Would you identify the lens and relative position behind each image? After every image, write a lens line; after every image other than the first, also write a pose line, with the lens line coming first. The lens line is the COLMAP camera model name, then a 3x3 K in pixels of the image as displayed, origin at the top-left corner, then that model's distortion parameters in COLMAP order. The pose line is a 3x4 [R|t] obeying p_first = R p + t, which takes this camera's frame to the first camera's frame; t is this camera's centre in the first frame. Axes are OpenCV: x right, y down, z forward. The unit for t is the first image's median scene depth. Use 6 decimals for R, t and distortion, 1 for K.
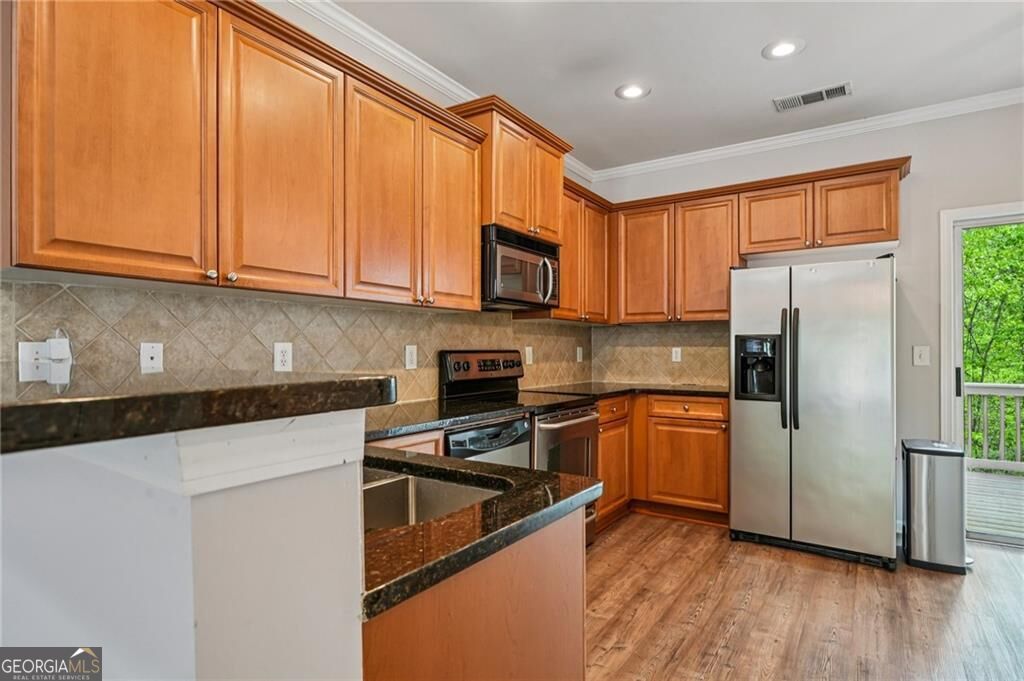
lens RADIAL K [[530.7, 0, 507.3], [0, 530.7, 349.9], [0, 0, 1]] dist [-0.012969, -0.000681]
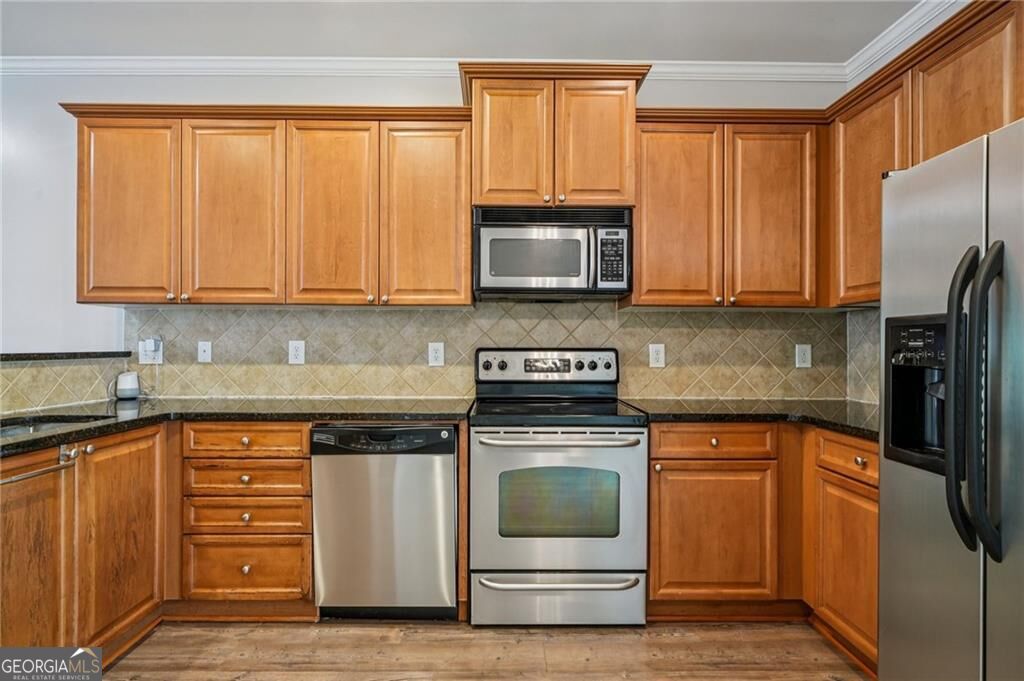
lens RADIAL K [[509.8, 0, 507.9], [0, 509.8, 344.6], [0, 0, 1]] dist [0.000595, -0.001462]
pose [[0.578172, 0.001257, -0.815914, 0.704593], [-0.004749, 0.999987, -0.001824, -0.003696], [0.815901, 0.004930, 0.578171, 0.550604]]
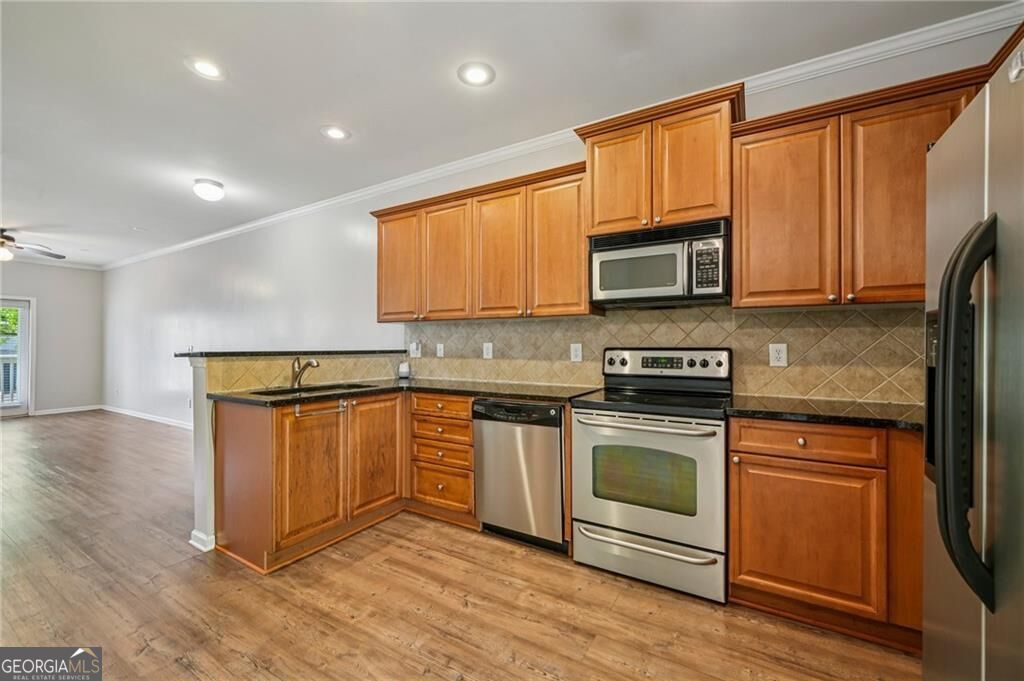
lens RADIAL K [[406.6, 0, 516.9], [0, 406.6, 343.9], [0, 0, 1]] dist [-0.002510, 0.000073]
pose [[0.078917, -0.004326, -0.996872, 0.833656], [-0.002014, 0.999988, -0.004499, -0.003213], [0.996879, 0.002363, 0.078908, 0.777746]]
